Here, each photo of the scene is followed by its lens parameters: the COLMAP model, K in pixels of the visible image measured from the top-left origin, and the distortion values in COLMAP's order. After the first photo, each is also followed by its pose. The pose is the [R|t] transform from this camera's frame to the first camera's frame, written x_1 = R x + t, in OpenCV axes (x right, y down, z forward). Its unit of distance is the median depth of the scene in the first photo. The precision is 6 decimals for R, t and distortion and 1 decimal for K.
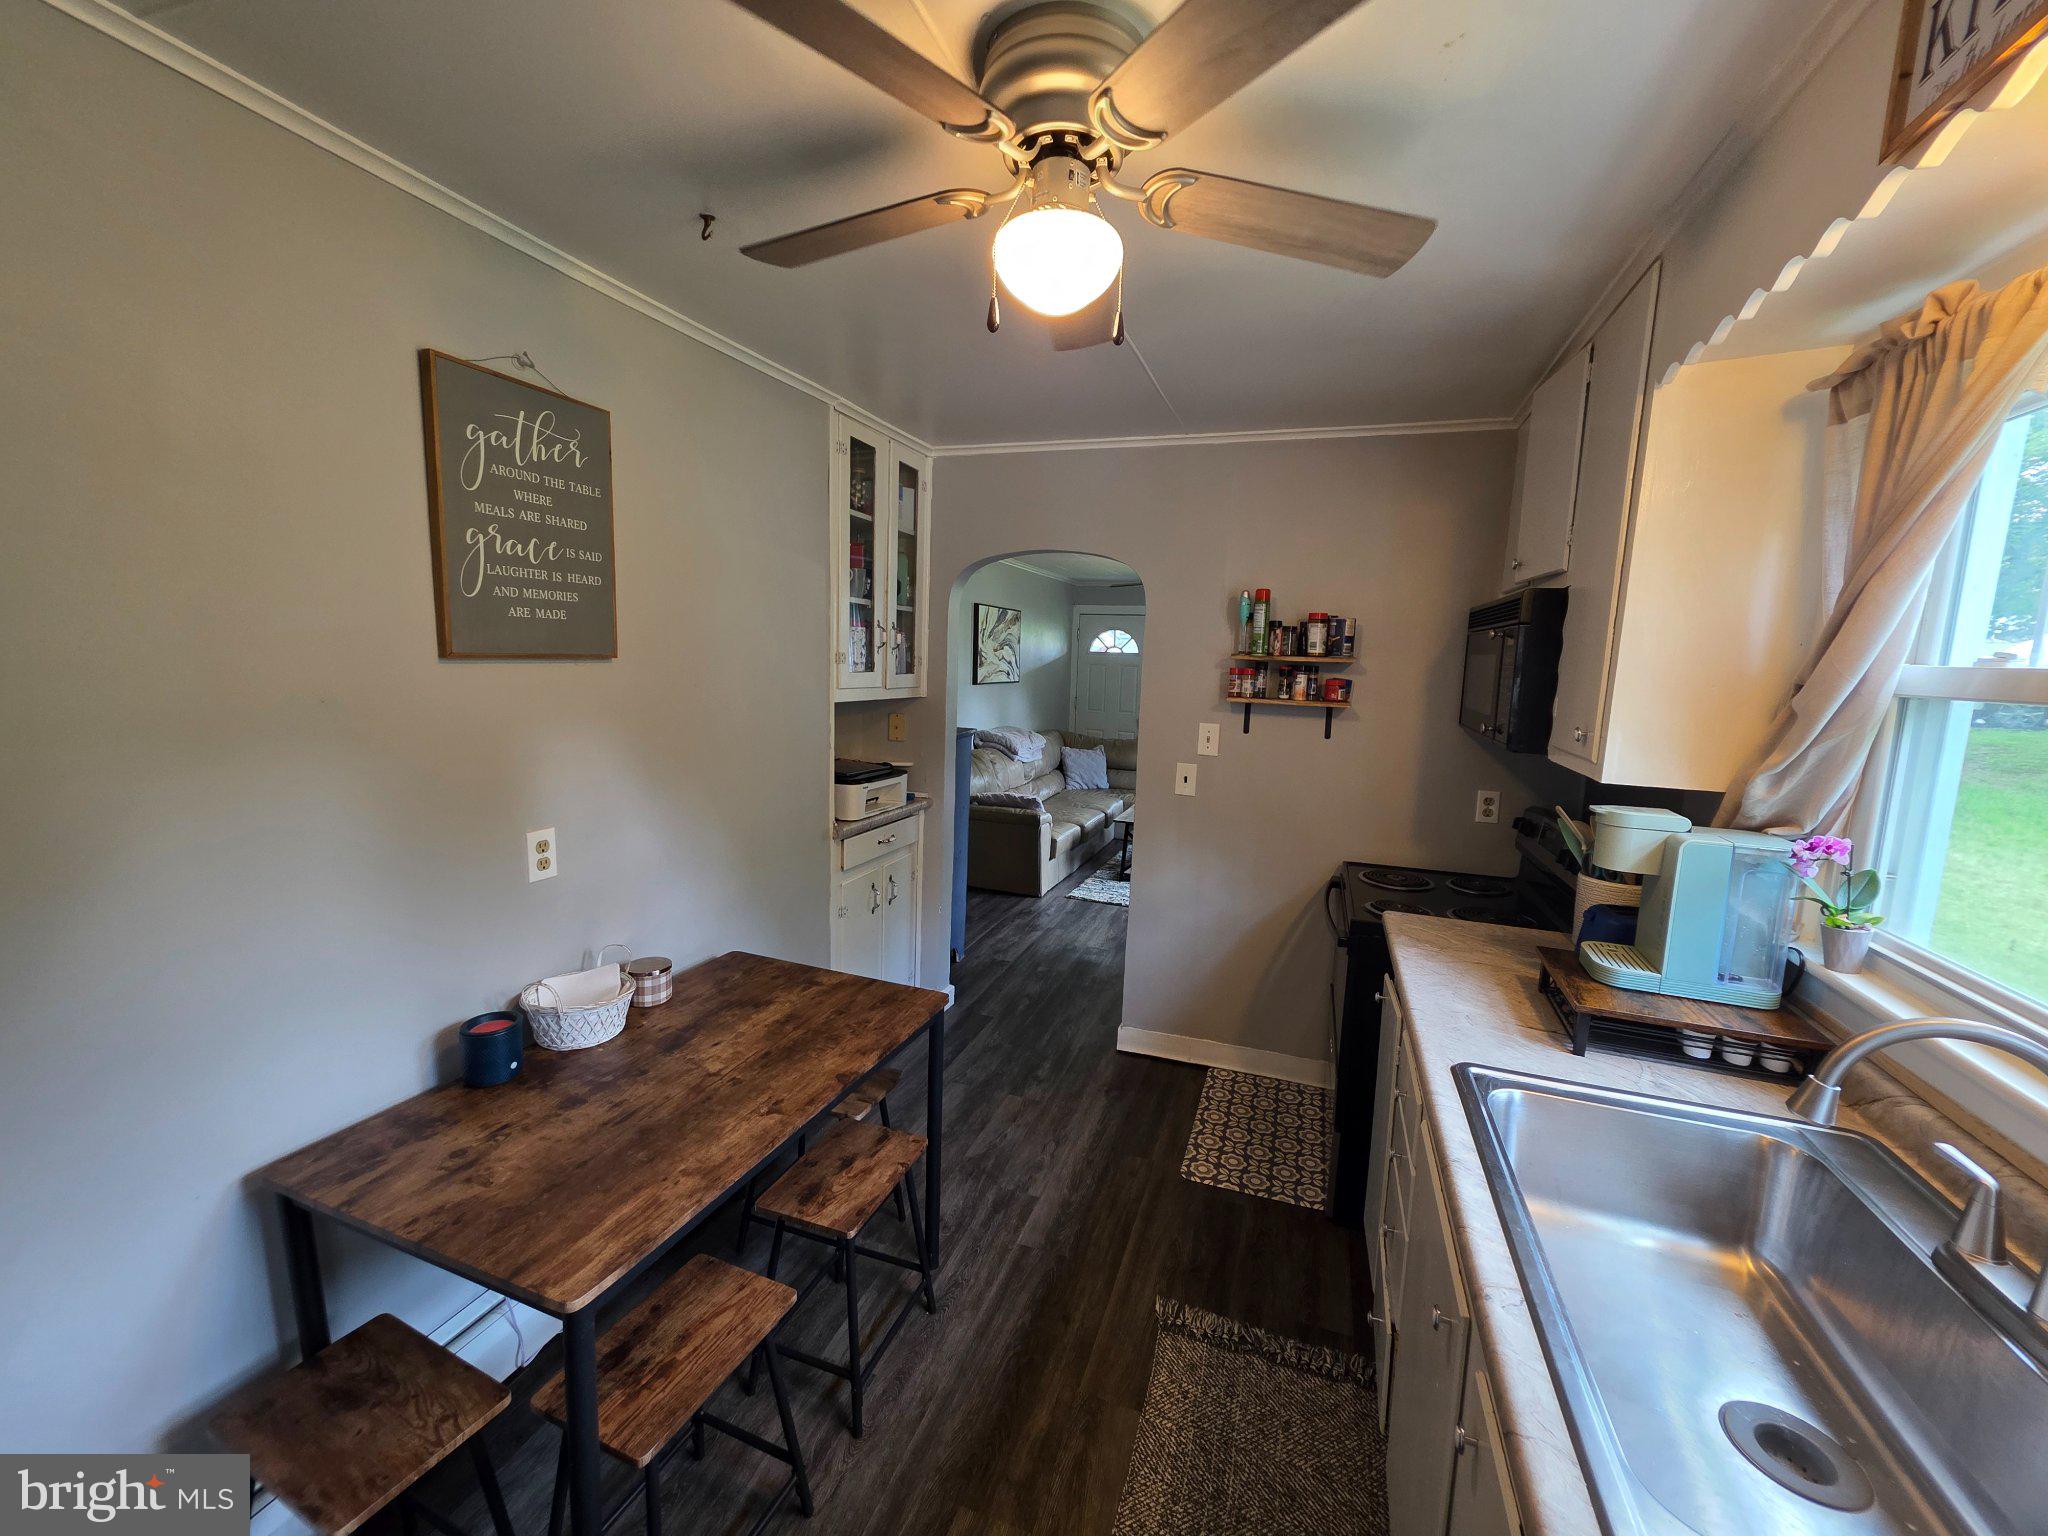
lens RADIAL K [[819.0, 0, 1032.1], [0, 819.0, 763.2], [0, 0, 1]] dist [0.004048, -0.000520]
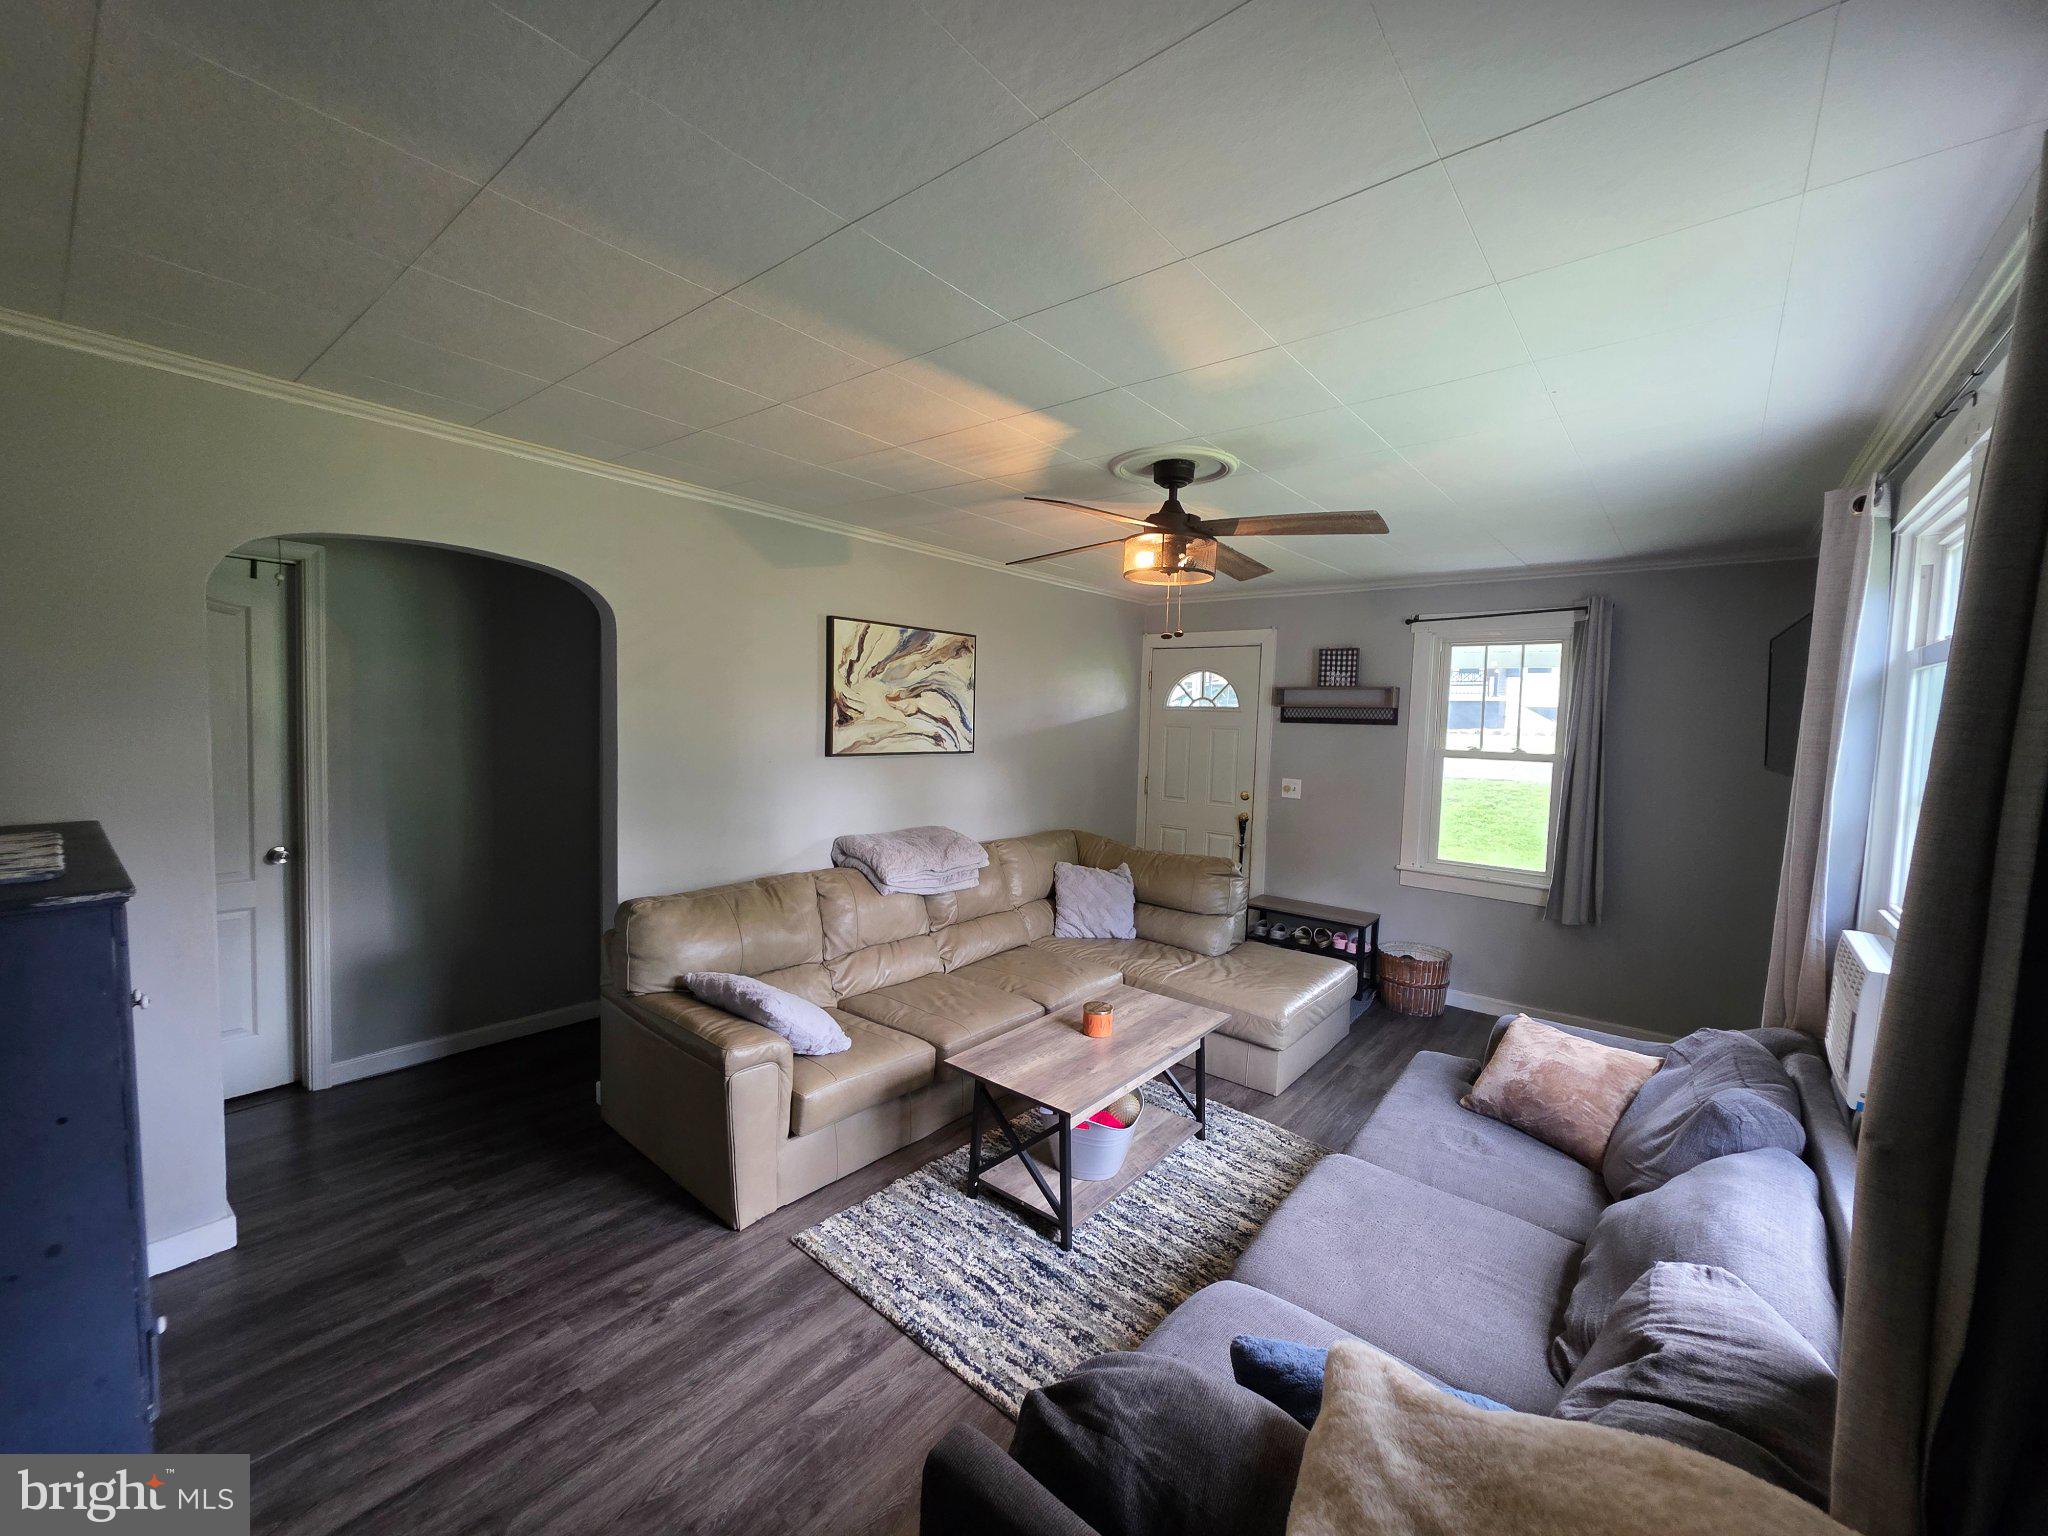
lens RADIAL K [[819.0, 0, 1035.6], [0, 819.0, 765.1], [0, 0, 1]] dist [0.004048, -0.000520]
pose [[0.941280, 0.014773, -0.337305, 0.922882], [-0.041681, 0.996485, -0.072673, -0.193305], [0.335045, 0.082464, 0.938586, 1.803150]]
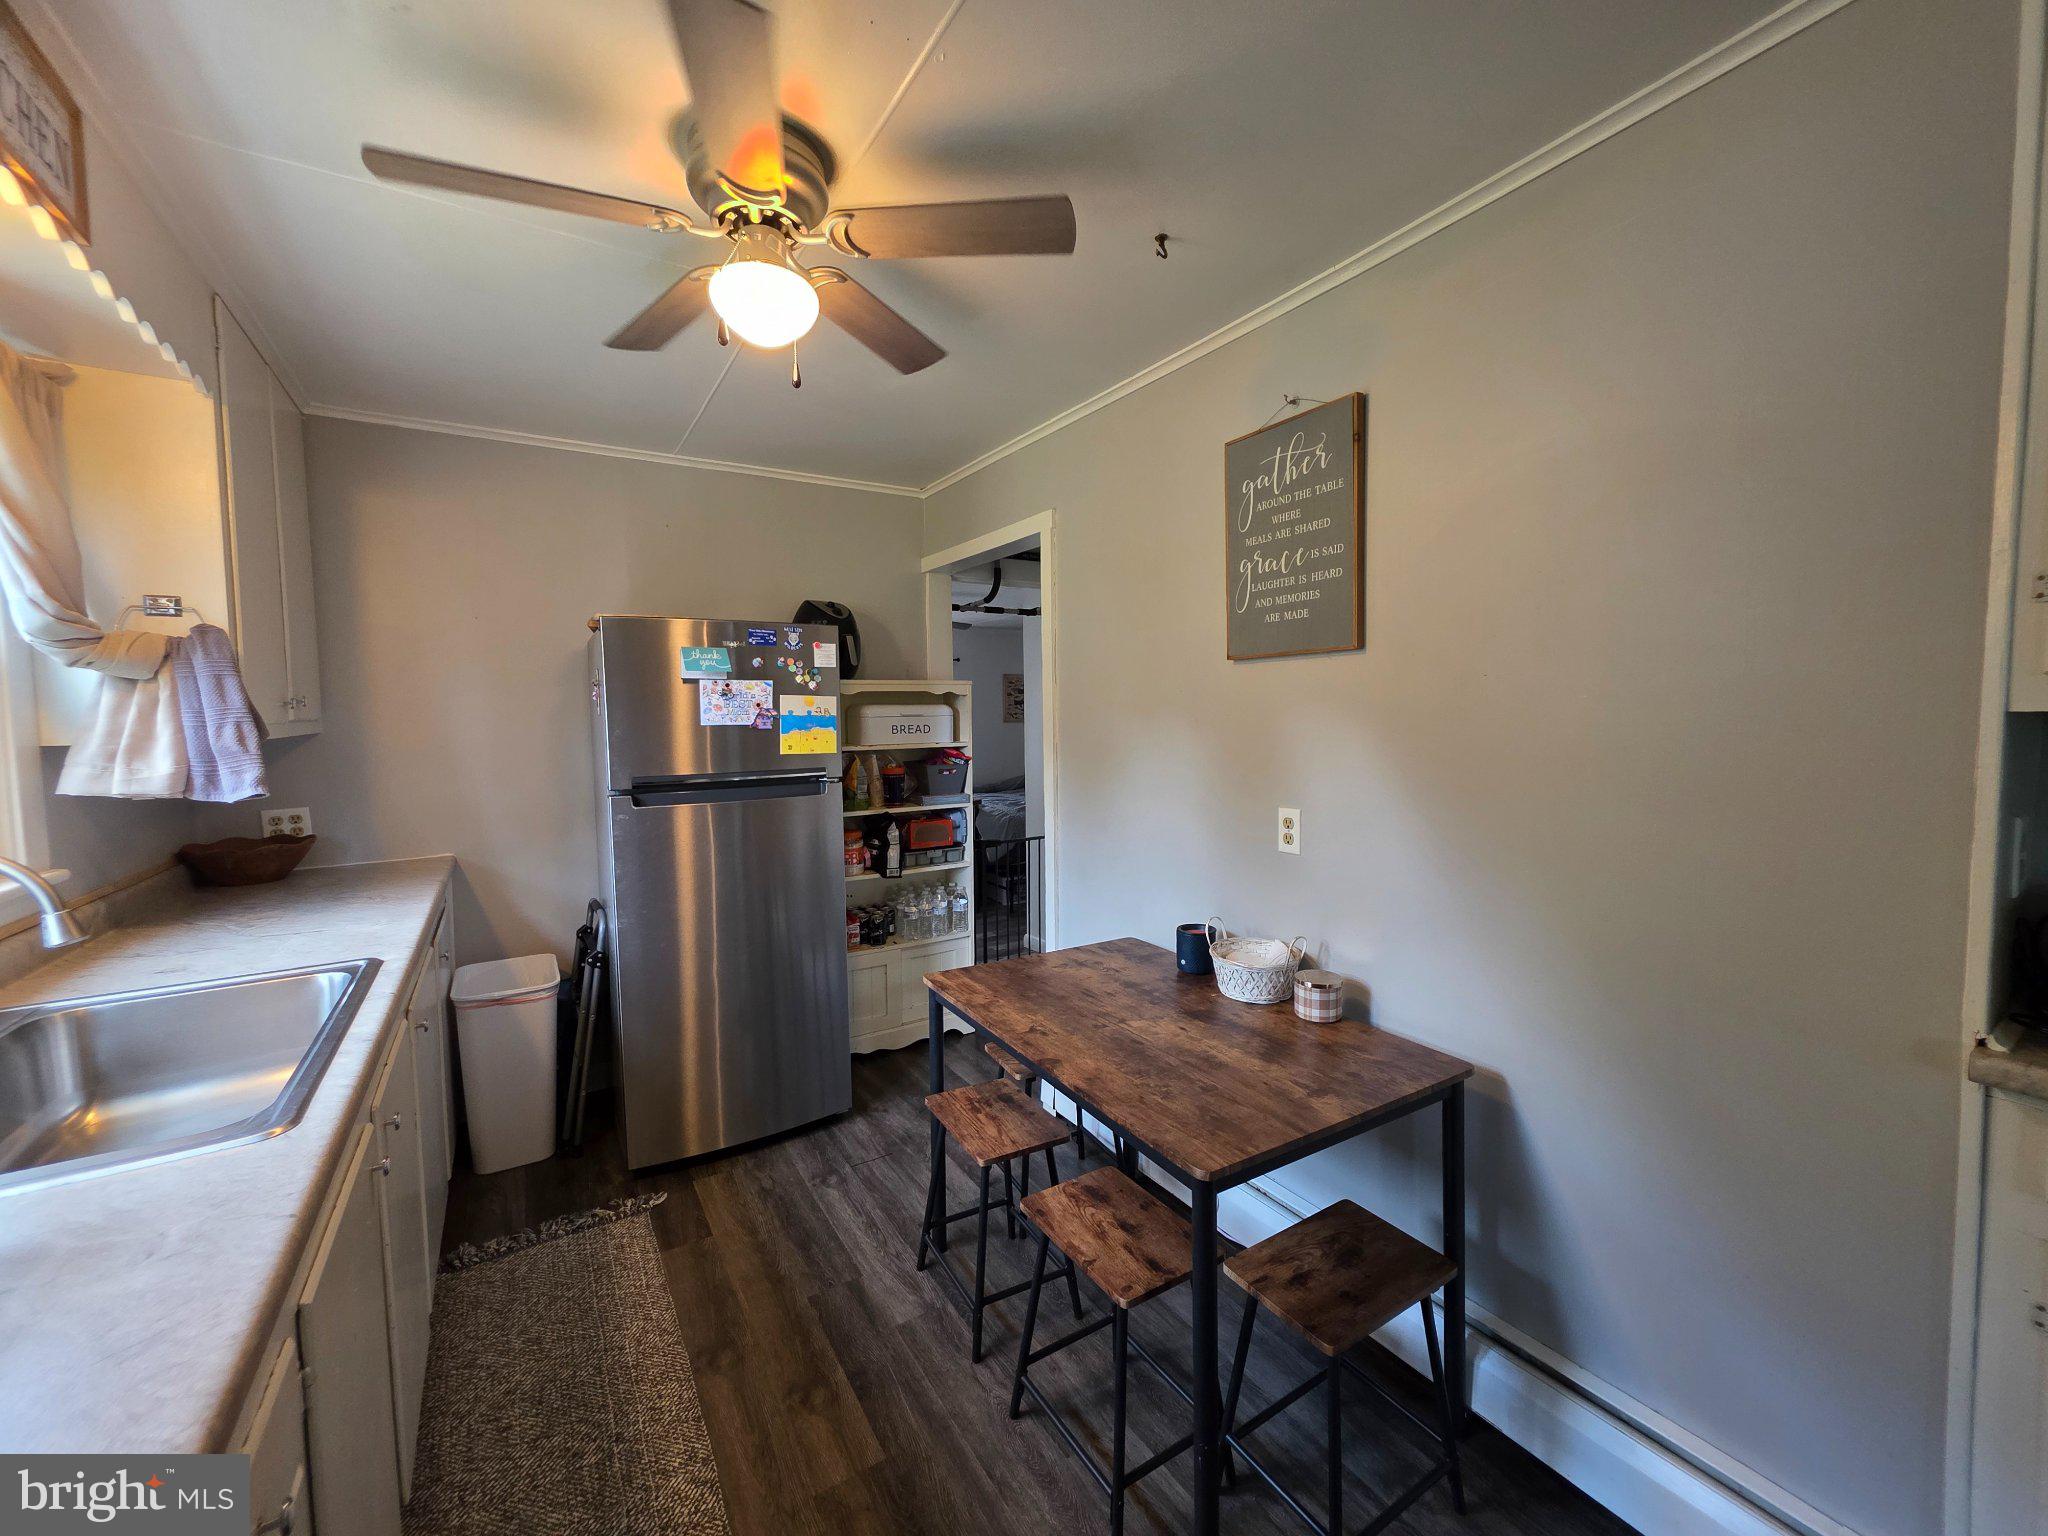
lens RADIAL K [[819.0, 0, 1038.9], [0, 819.0, 762.5], [0, 0, 1]] dist [0.004048, -0.000520]
pose [[-0.616598, 0.023760, -0.786920, 0.488142], [-0.111643, 0.986804, 0.117274, -0.072533], [0.779322, 0.160165, -0.605809, 1.383549]]
